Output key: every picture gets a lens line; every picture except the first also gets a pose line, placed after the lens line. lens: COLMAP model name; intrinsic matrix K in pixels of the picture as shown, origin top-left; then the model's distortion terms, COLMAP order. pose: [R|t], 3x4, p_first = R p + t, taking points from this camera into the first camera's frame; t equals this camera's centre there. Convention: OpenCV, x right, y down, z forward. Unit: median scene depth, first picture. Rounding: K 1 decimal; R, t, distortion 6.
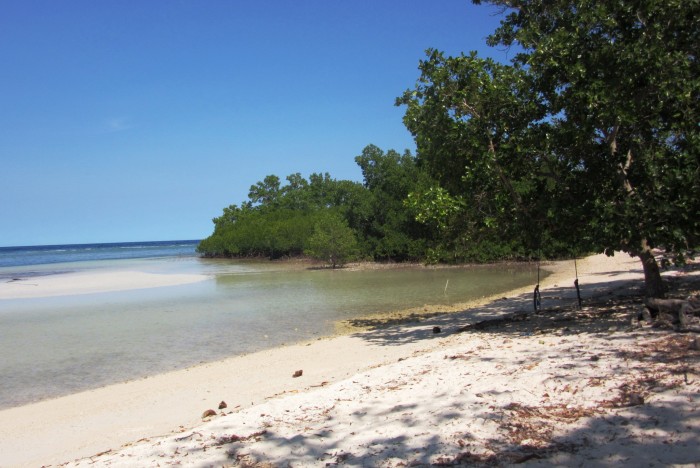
lens RADIAL K [[660.8, 0, 350.0], [0, 660.8, 234.0], [0, 0, 1]] dist [0.003937, 0.004899]
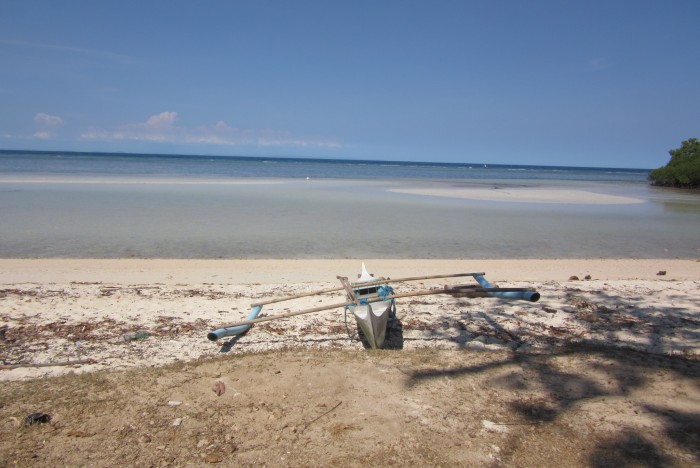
lens RADIAL K [[660.8, 0, 350.0], [0, 660.8, 234.0], [0, 0, 1]] dist [0.003937, 0.004899]
pose [[0.740392, 0.131927, -0.659102, 0.150077], [-0.054963, 0.989149, 0.136248, -0.007056], [0.669925, -0.064651, 0.739609, -0.188373]]
